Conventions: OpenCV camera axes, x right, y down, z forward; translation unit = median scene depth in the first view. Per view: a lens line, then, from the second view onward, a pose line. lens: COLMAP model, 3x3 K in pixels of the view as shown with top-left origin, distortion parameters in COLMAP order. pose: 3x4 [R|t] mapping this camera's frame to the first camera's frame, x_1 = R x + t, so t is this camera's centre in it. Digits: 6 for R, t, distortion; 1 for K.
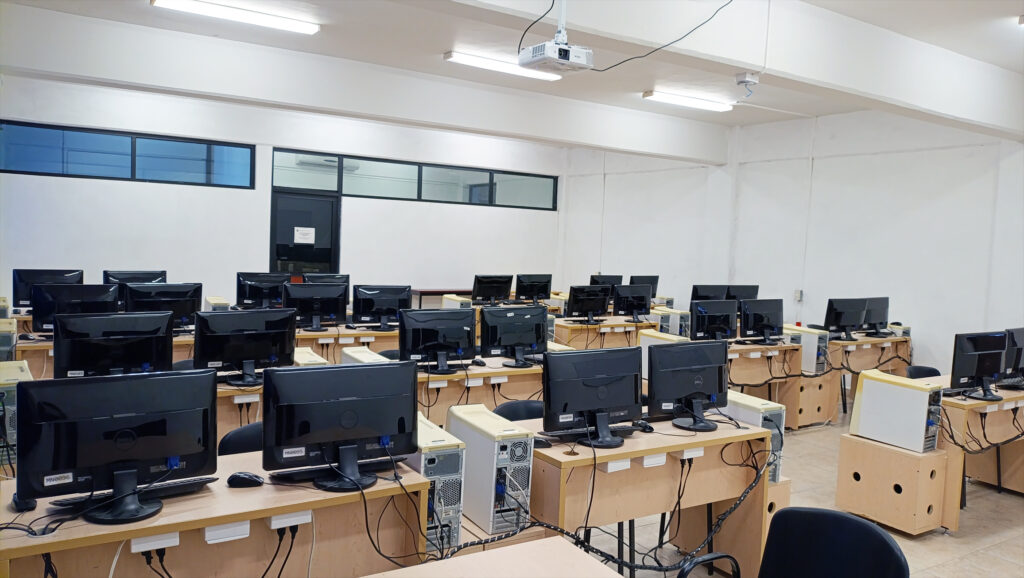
lens RADIAL K [[702.0, 0, 511.1], [0, 702.0, 320.1], [0, 0, 1]] dist [0.112928, 0.000344]
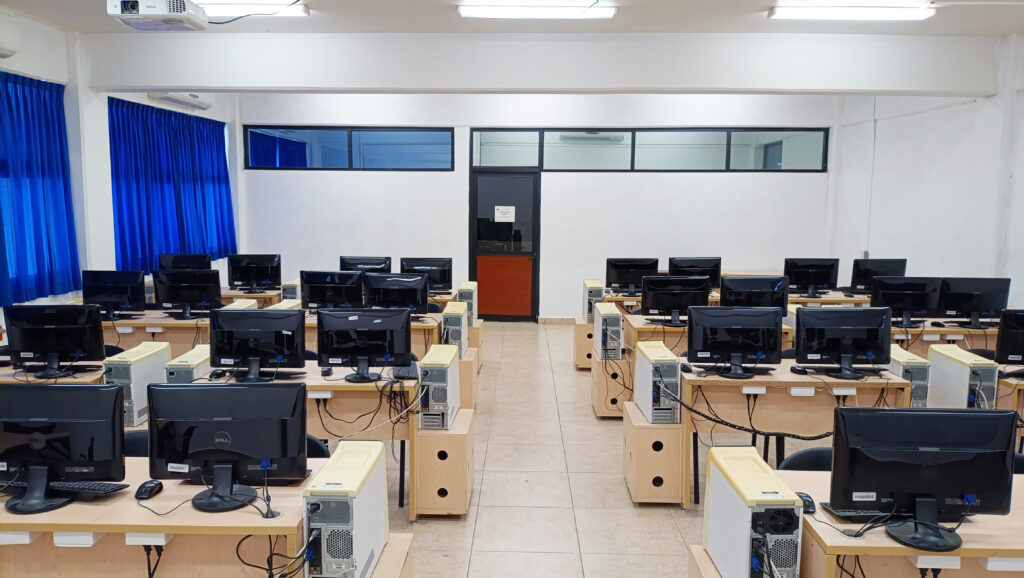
lens RADIAL K [[747.1, 0, 513.5], [0, 747.1, 222.9], [0, 0, 1]] dist [0.116115, -0.000745]
pose [[0.838831, -0.020234, -0.544016, 0.275893], [-0.039122, 0.994485, -0.097313, -0.012279], [0.542984, 0.102912, 0.833413, 0.181755]]
